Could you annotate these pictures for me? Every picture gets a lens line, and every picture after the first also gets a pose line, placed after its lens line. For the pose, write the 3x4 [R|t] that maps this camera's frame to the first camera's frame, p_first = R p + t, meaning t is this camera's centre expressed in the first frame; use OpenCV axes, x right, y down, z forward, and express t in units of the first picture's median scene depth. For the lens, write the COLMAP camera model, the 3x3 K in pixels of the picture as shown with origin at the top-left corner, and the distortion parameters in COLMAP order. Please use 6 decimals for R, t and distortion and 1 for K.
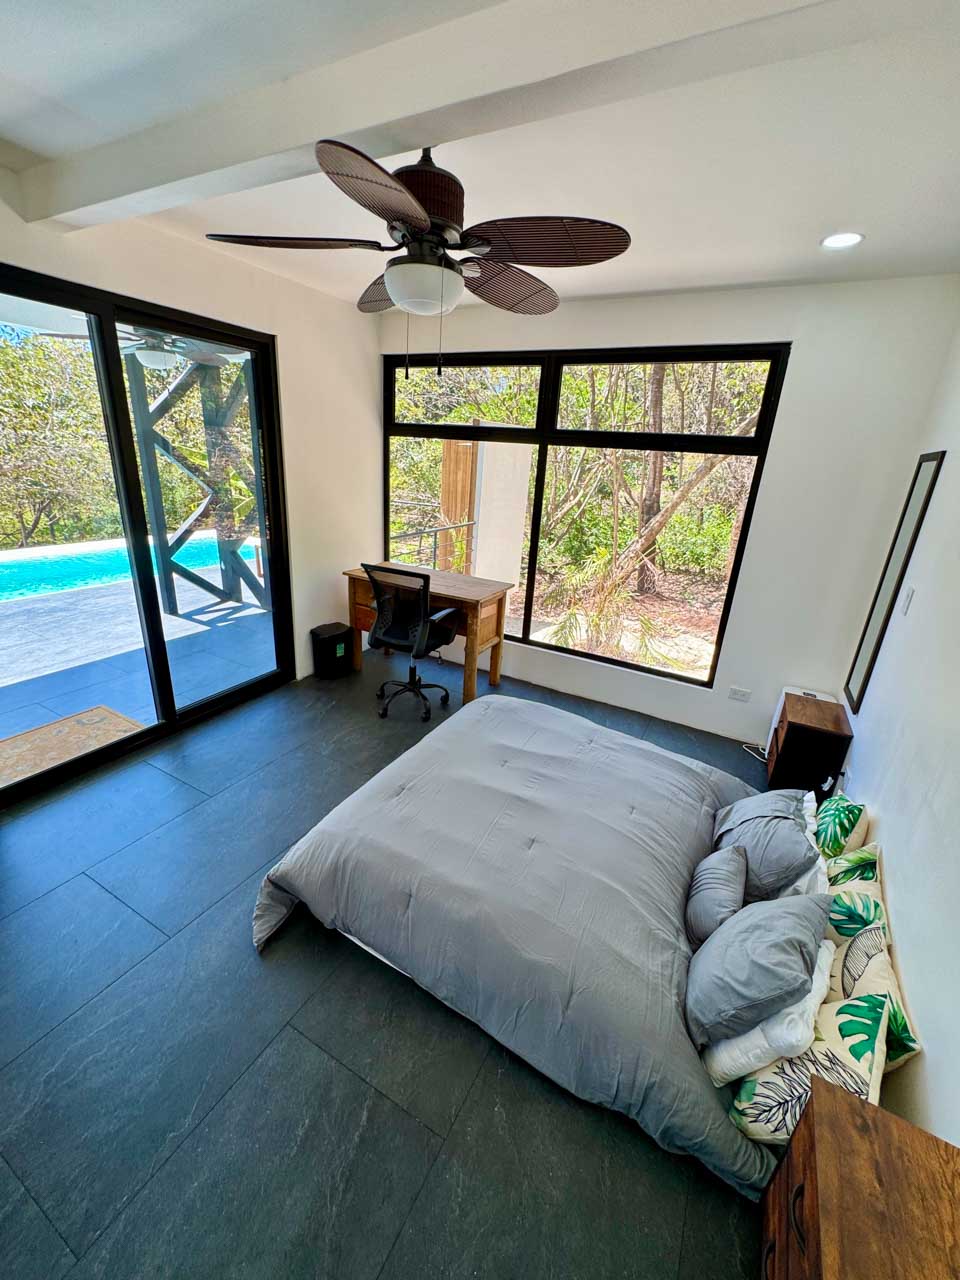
lens RADIAL K [[508.8, 0, 478.0], [0, 508.8, 638.0], [0, 0, 1]] dist [0.001243, 0.000373]
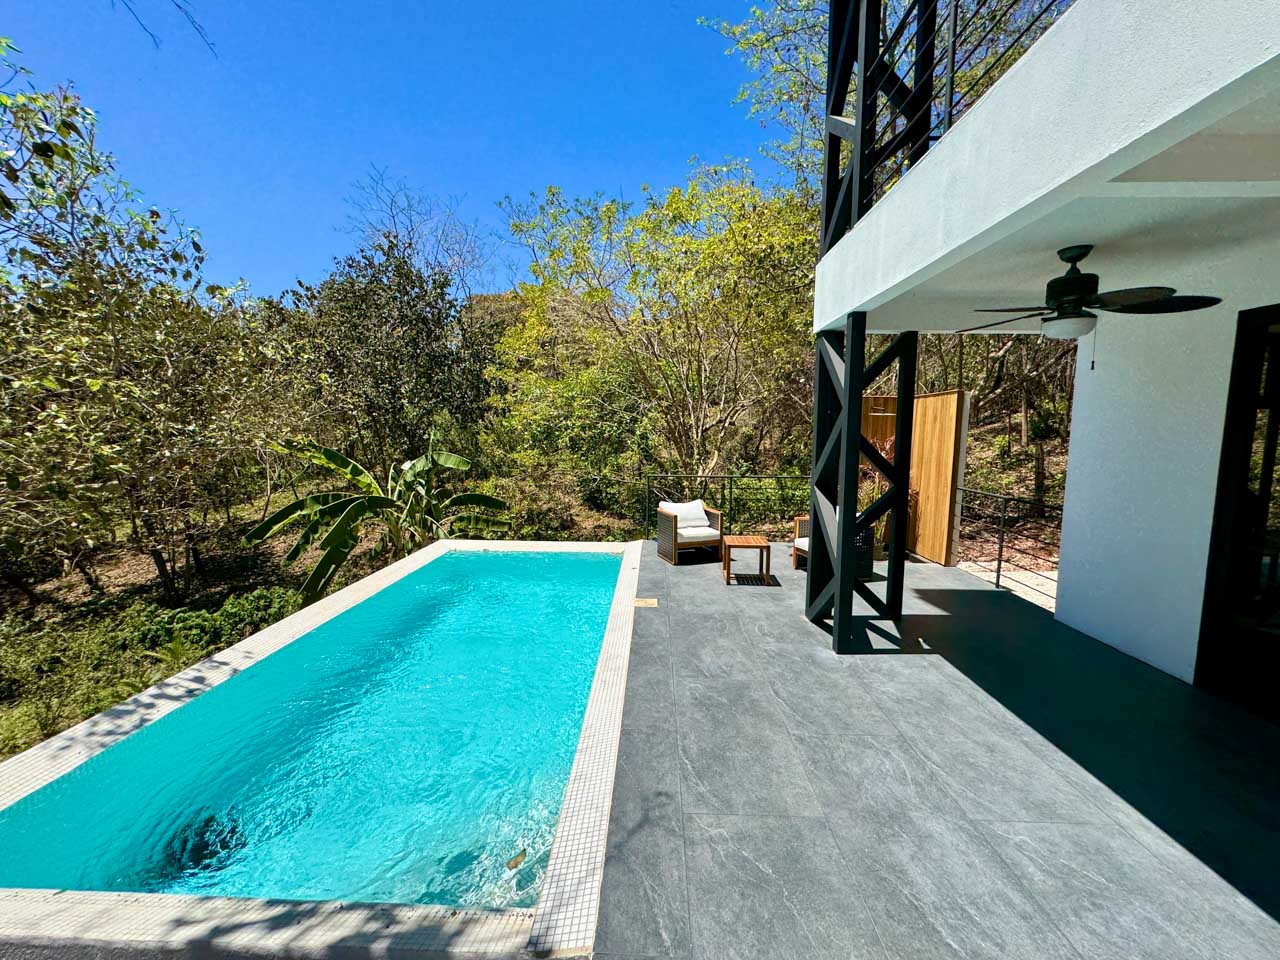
lens RADIAL K [[508.8, 0, 646.6], [0, 508.8, 474.0], [0, 0, 1]] dist [0.001243, 0.000373]
pose [[0.889360, -0.089118, 0.448437, -1.242013], [0.194106, 0.961636, -0.193854, -0.219499], [-0.413958, 0.259450, 0.872539, 0.469658]]
